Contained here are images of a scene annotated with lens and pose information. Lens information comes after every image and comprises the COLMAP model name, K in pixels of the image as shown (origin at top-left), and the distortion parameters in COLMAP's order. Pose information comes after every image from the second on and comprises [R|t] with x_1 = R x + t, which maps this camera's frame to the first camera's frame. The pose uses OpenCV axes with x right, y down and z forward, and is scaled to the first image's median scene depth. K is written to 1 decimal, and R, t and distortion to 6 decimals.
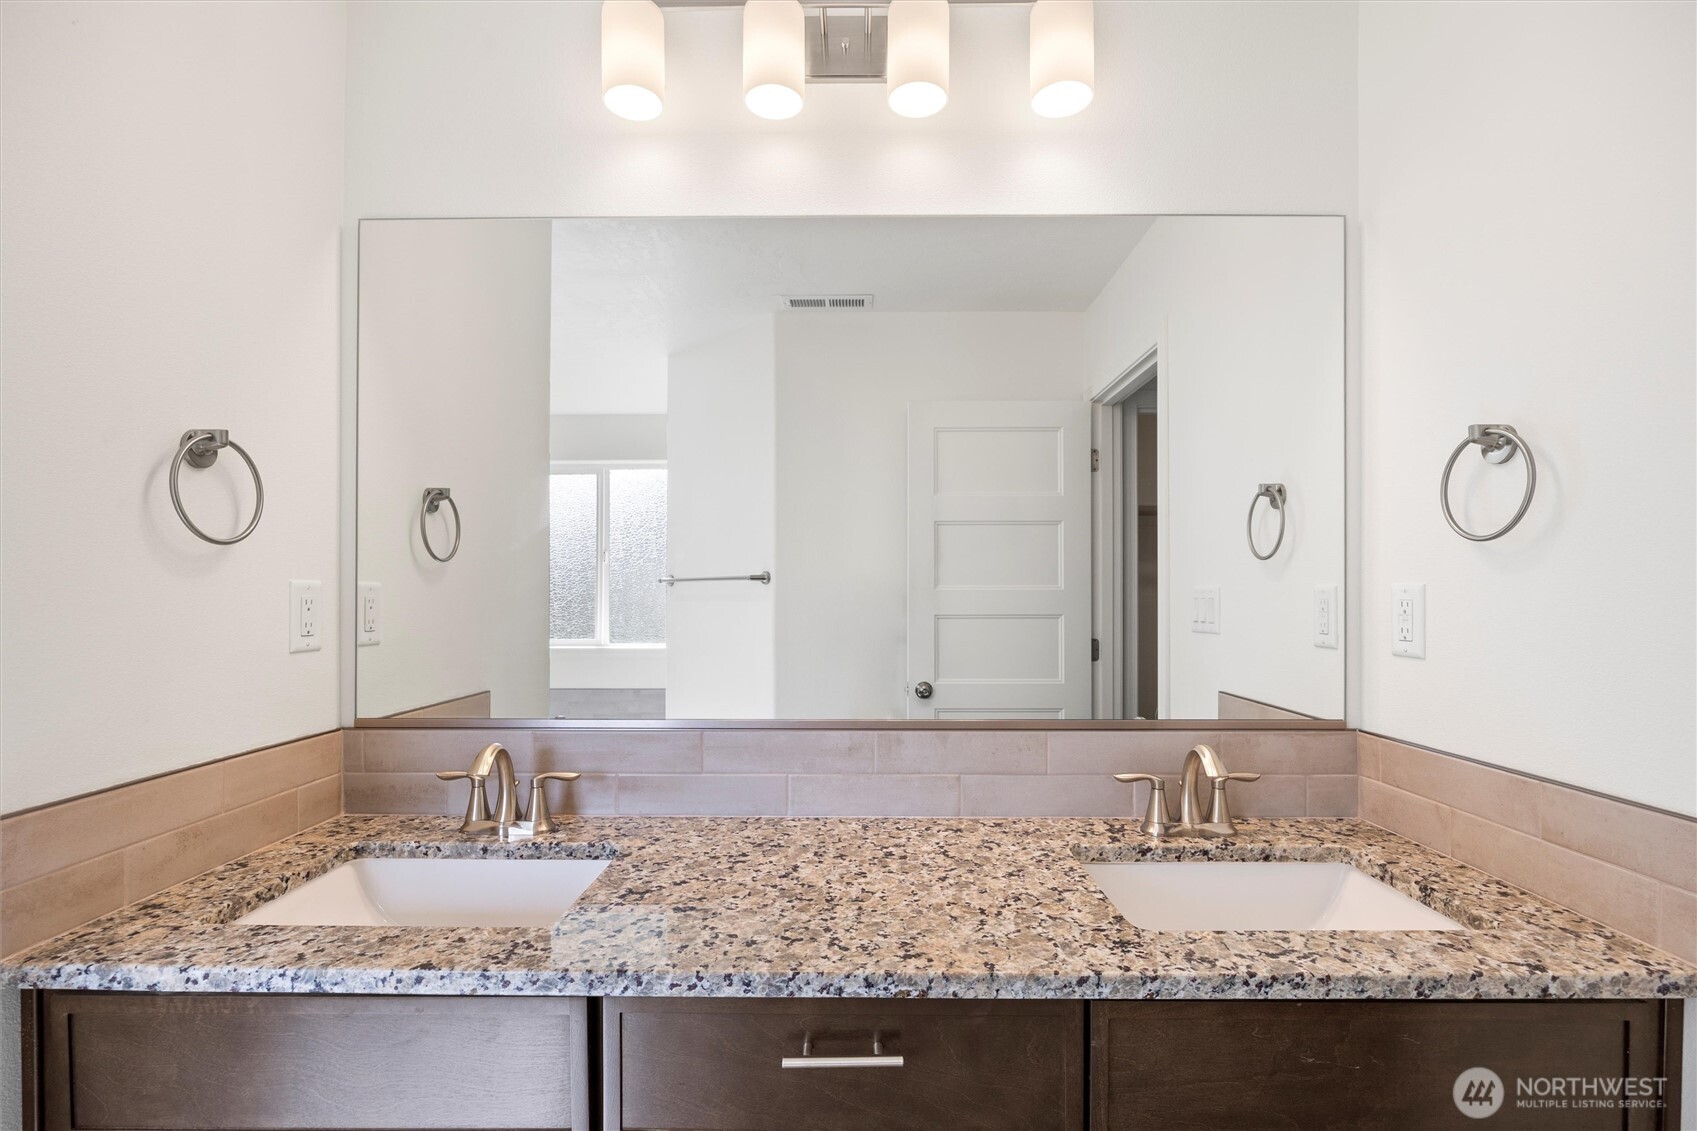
lens RADIAL K [[776.9, 0, 850.2], [0, 776.9, 589.4], [0, 0, 1]] dist [-0.009363, -0.000109]
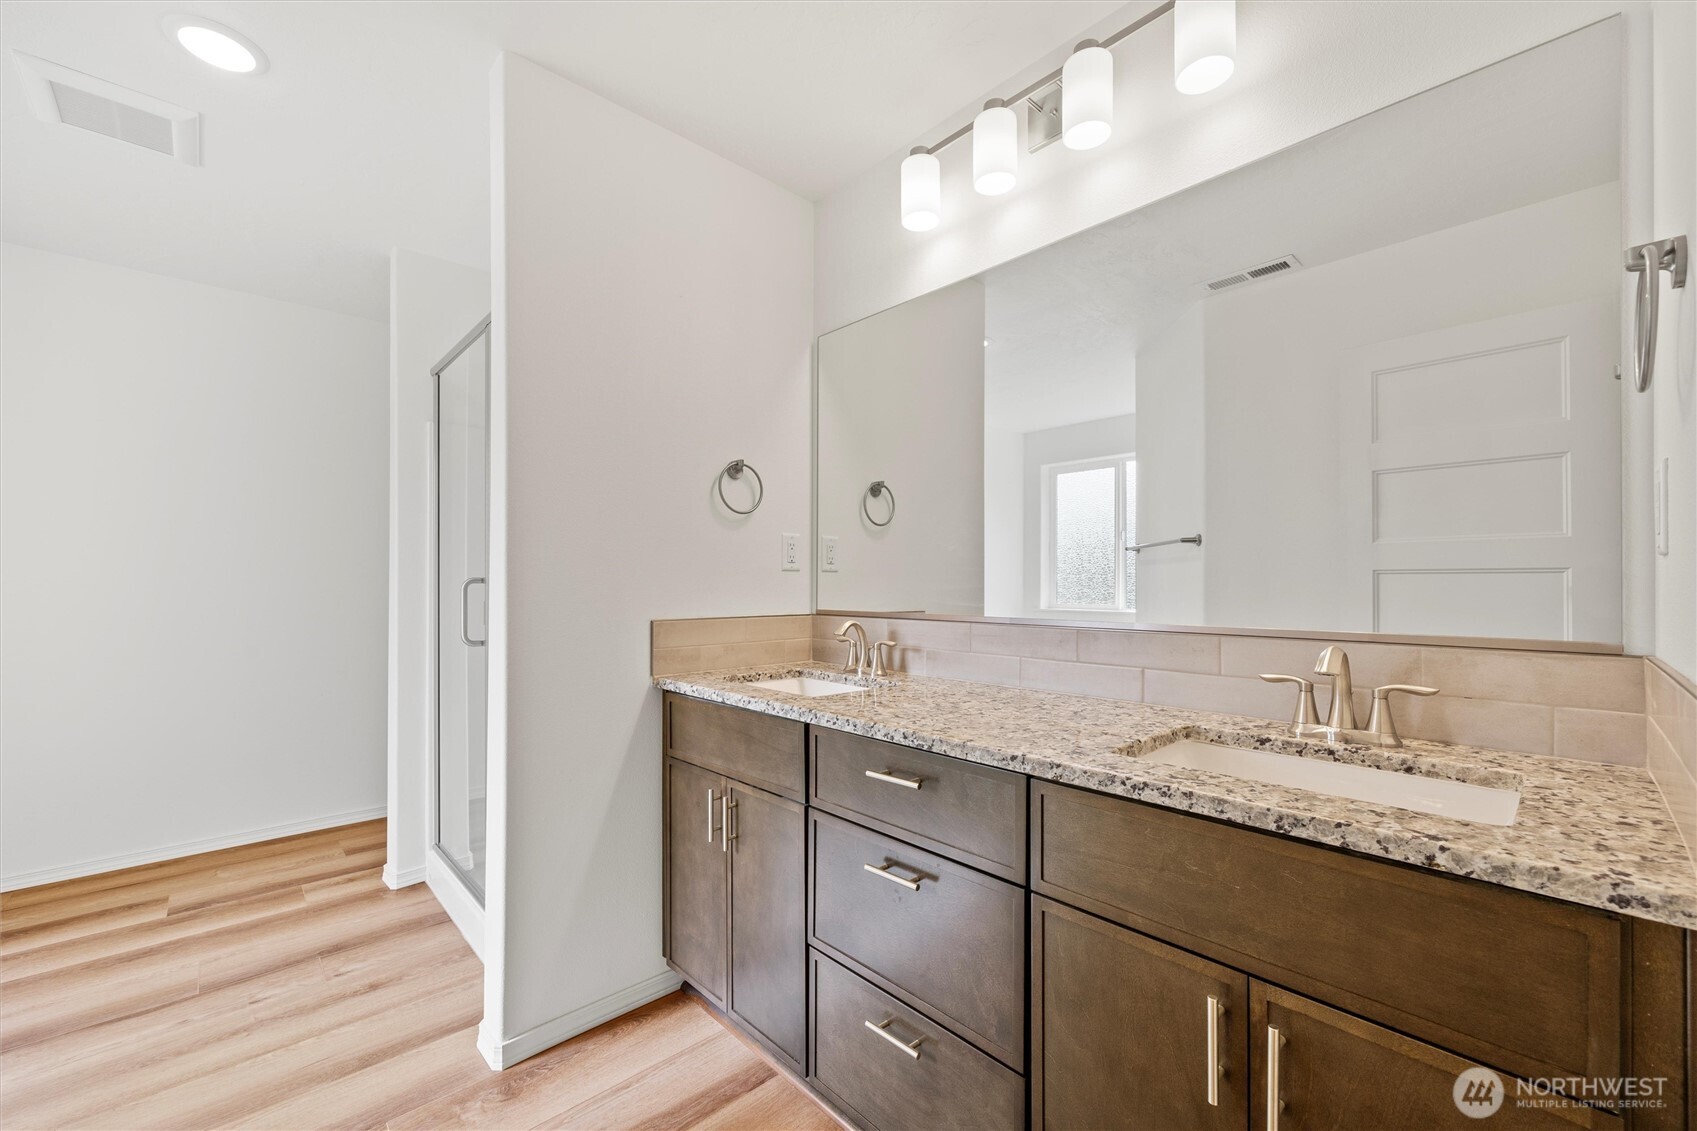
lens RADIAL K [[679.1, 0, 849.3], [0, 679.1, 578.1], [0, 0, 1]] dist [-0.007873, -0.000111]
pose [[0.692176, -0.004285, -0.721716, 0.979202], [0.001530, 0.999989, -0.004469, 0.170521], [0.721727, 0.001989, 0.692175, -0.097742]]
